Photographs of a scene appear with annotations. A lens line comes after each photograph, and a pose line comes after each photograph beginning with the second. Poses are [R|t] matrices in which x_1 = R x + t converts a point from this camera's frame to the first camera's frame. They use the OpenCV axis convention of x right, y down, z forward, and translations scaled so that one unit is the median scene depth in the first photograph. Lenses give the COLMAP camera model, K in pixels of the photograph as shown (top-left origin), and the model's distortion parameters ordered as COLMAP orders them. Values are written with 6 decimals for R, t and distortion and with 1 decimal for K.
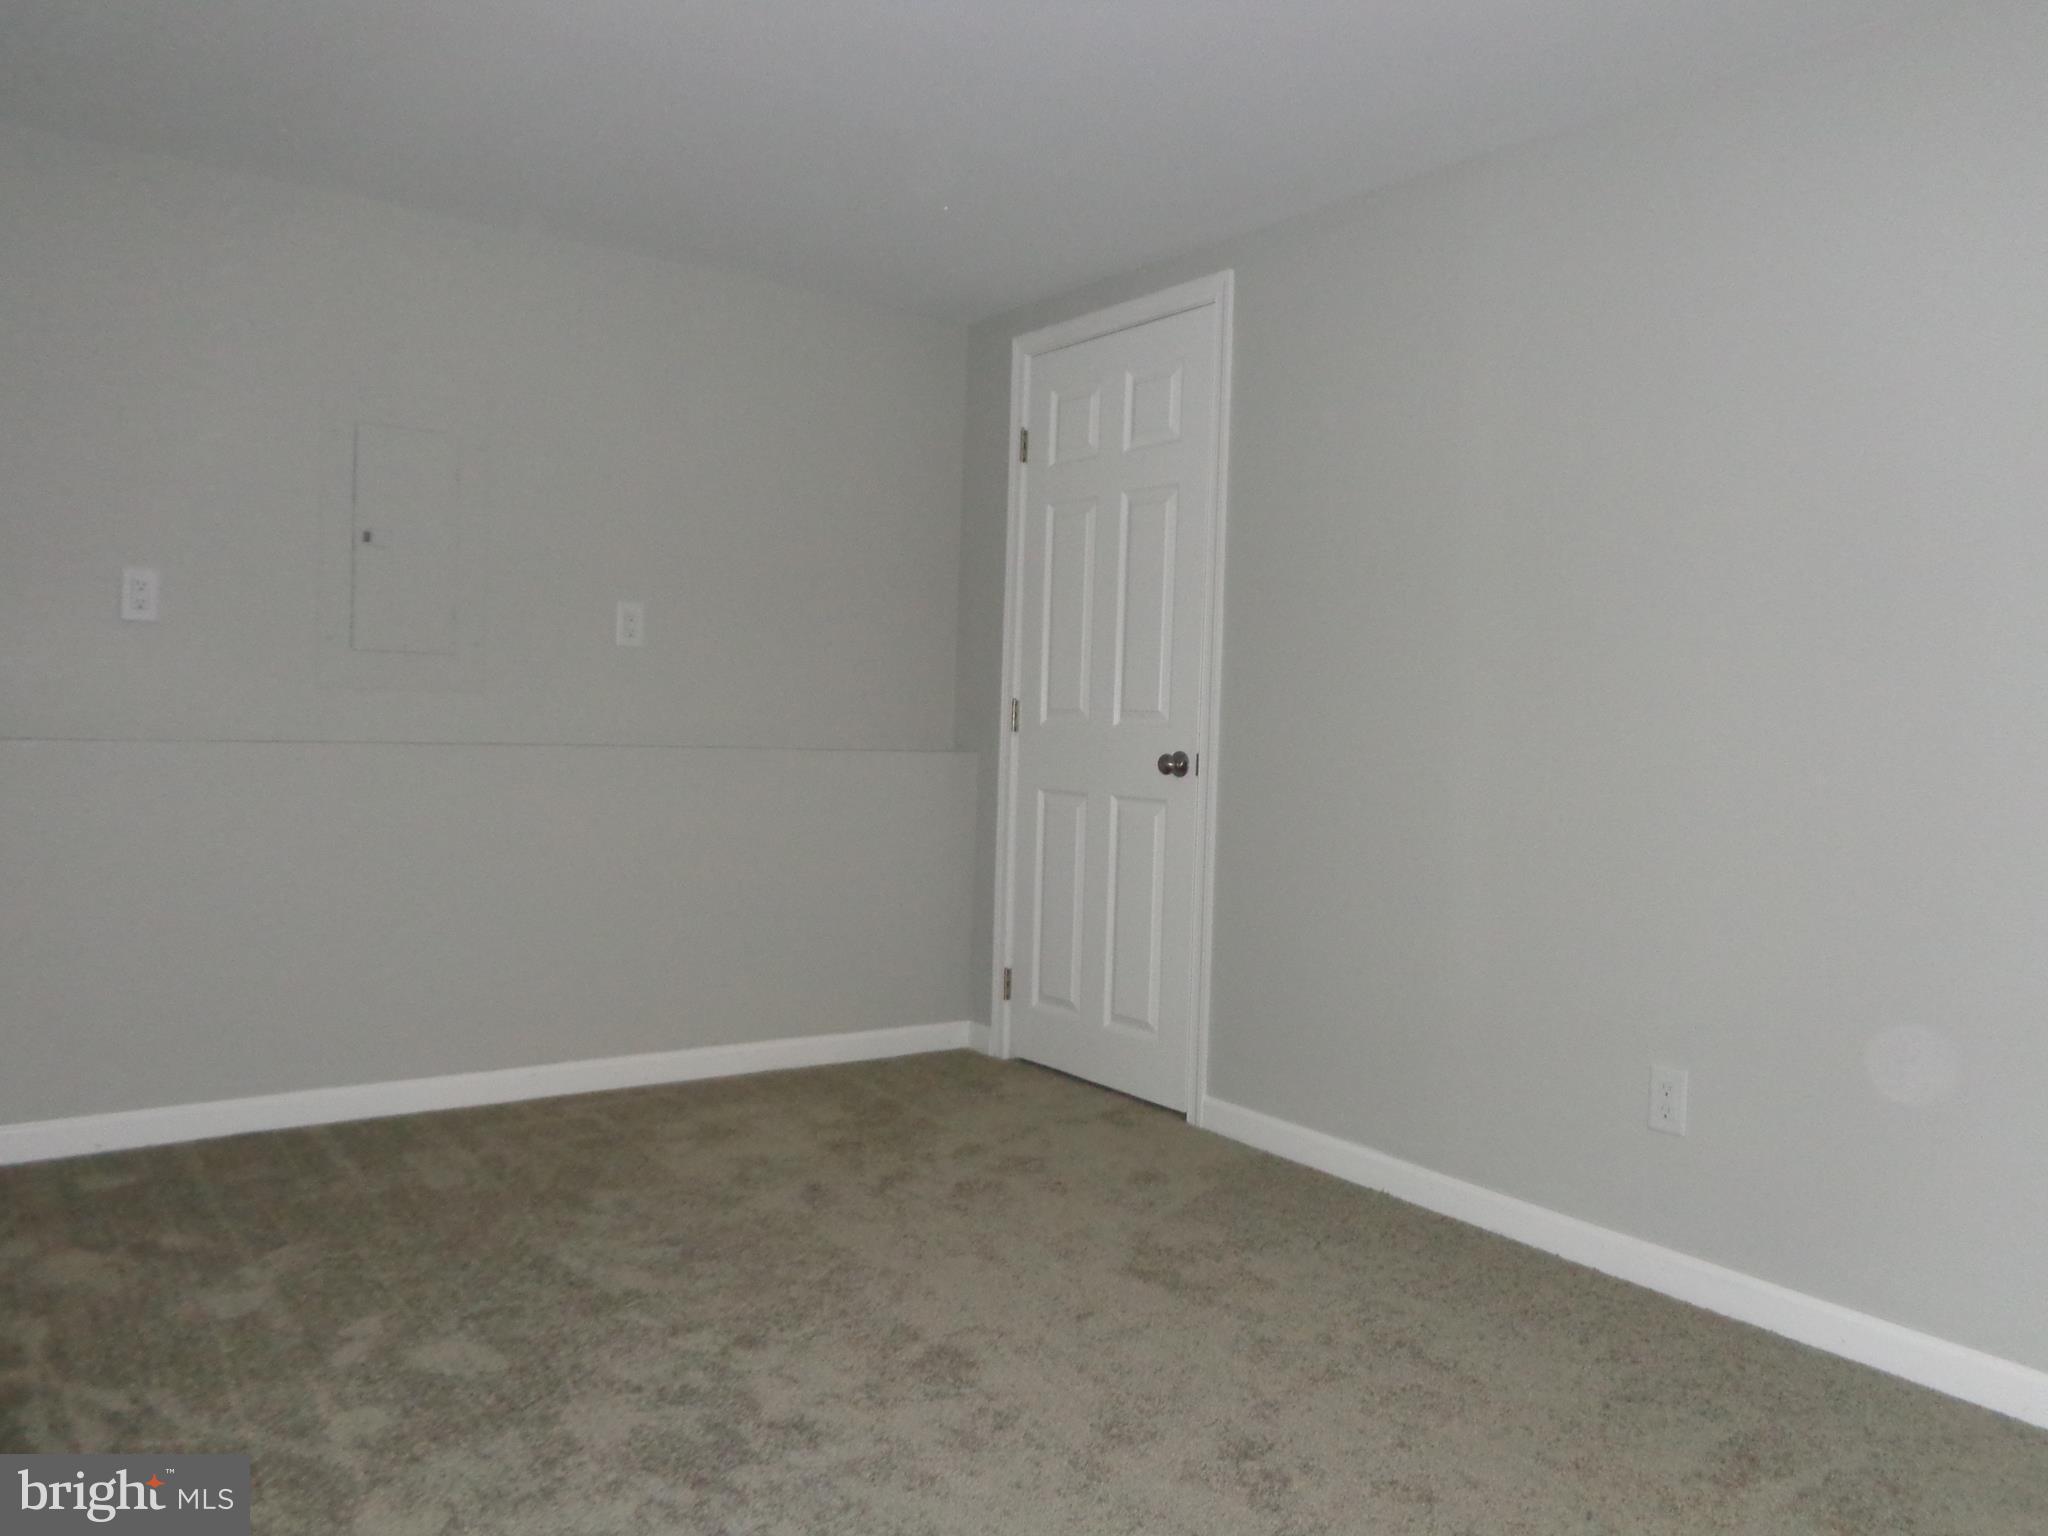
lens RADIAL K [[1549.8, 0, 1013.2], [0, 1549.8, 763.3], [0, 0, 1]] dist [-0.008053, 0.011703]
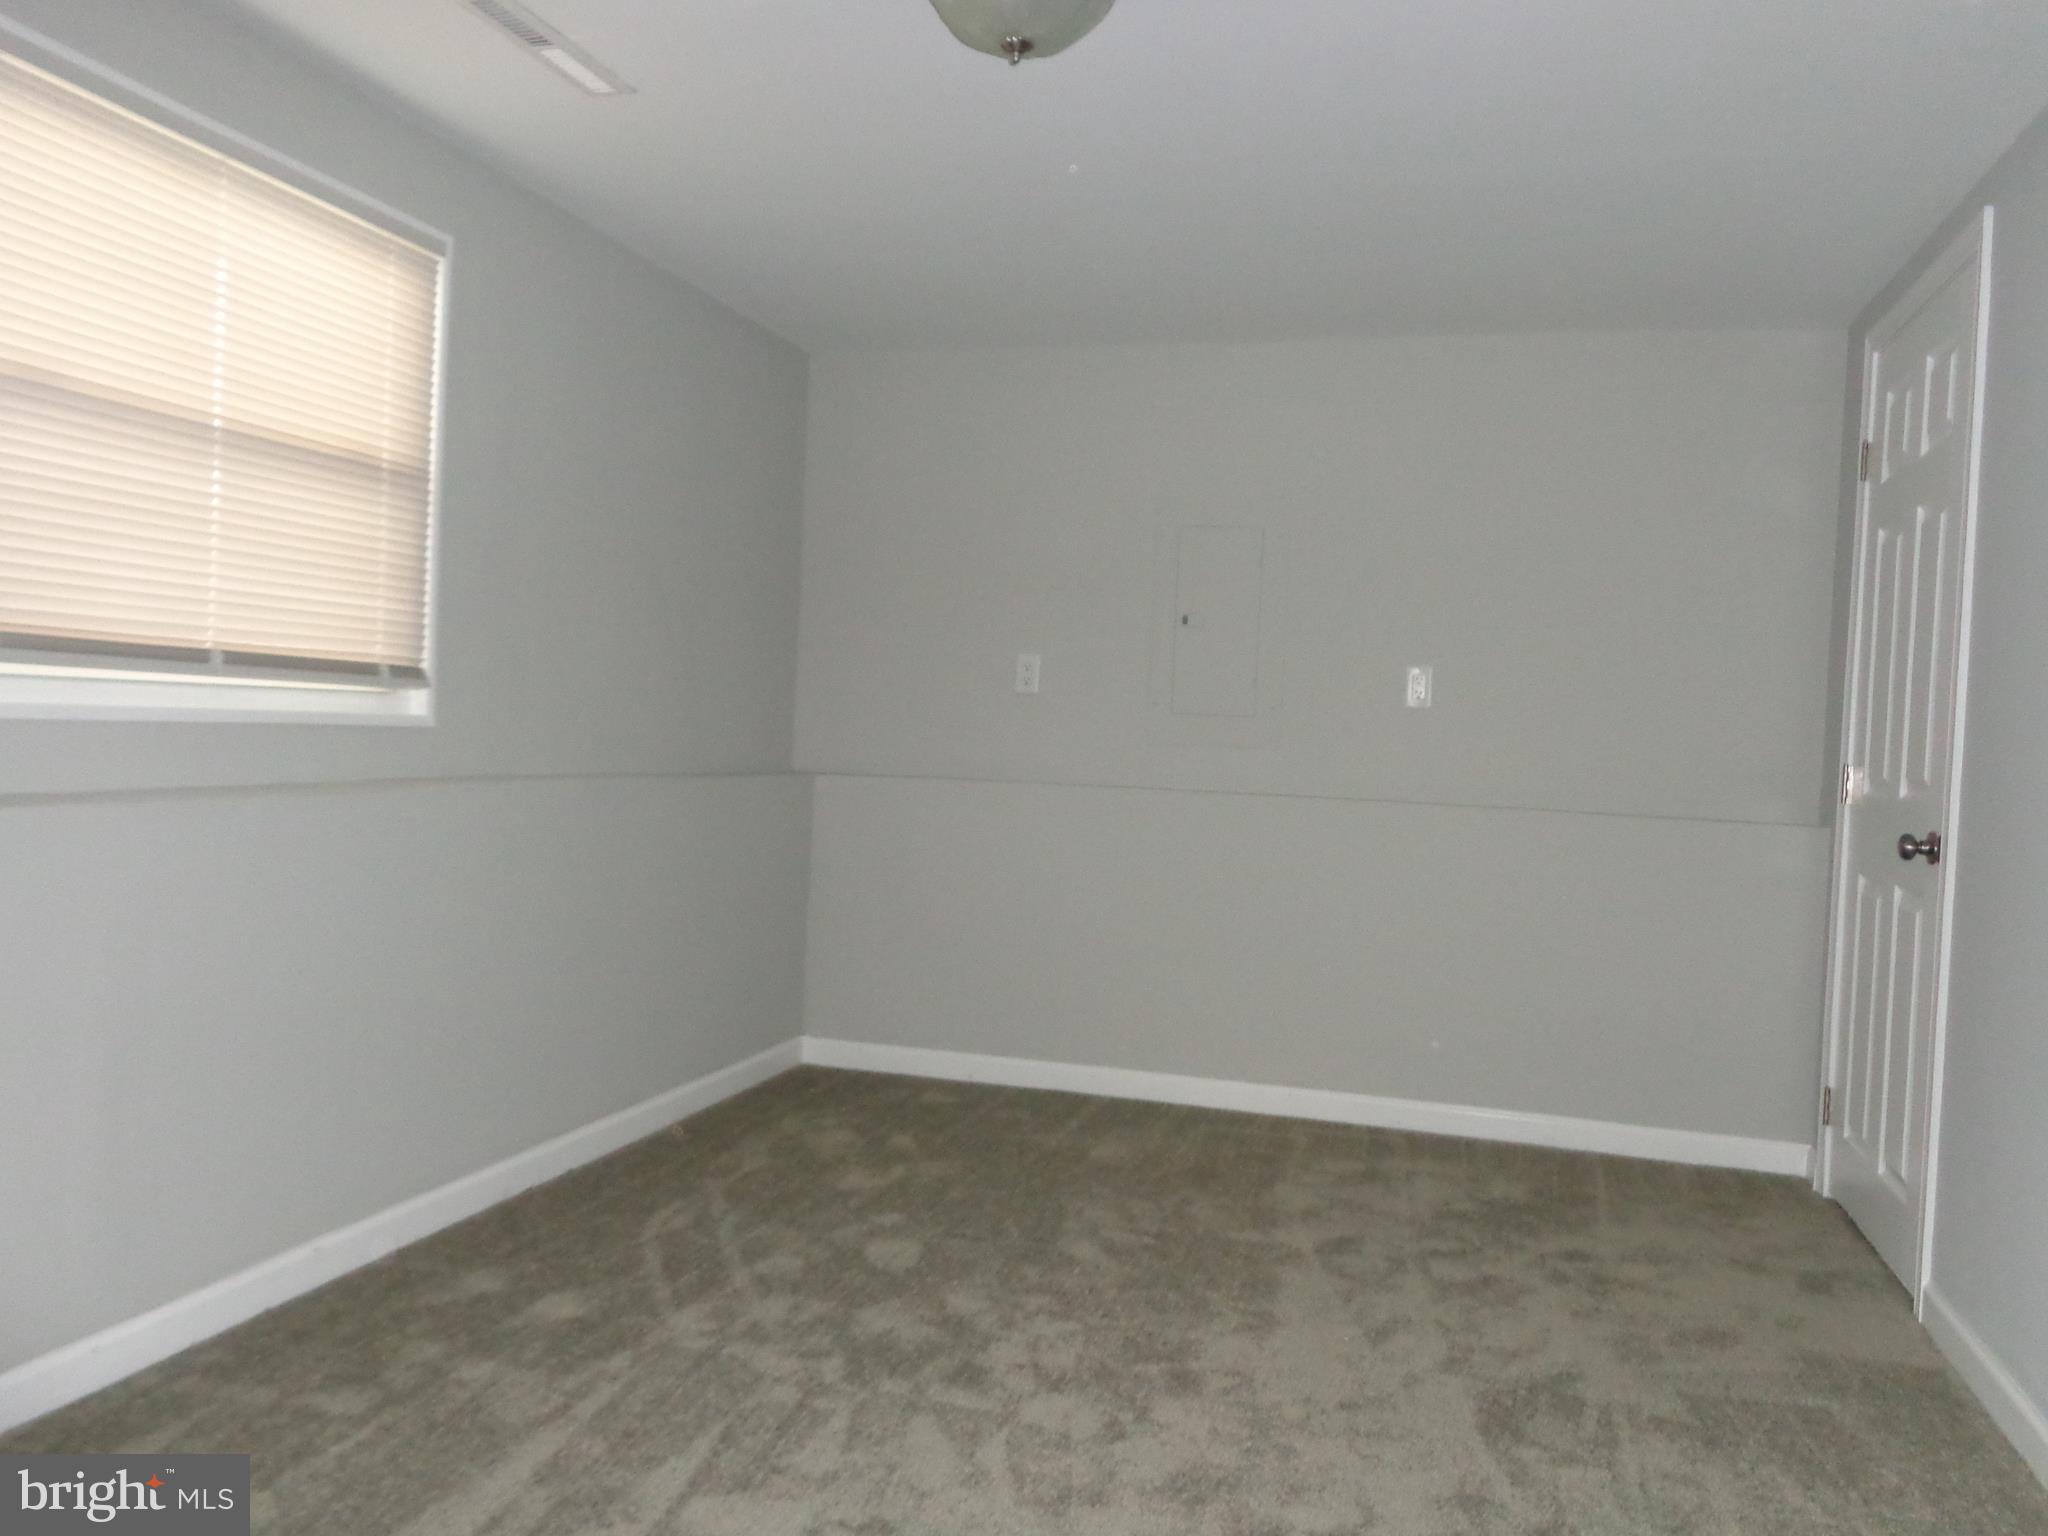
lens RADIAL K [[1530.1, 0, 1022.5], [0, 1530.1, 764.3], [0, 0, 1]] dist [-0.002502, -0.000767]
pose [[0.616460, 0.013442, -0.787271, 0.503582], [-0.048329, 0.998615, -0.020793, -0.003220], [0.785901, 0.050866, 0.616256, 0.192981]]
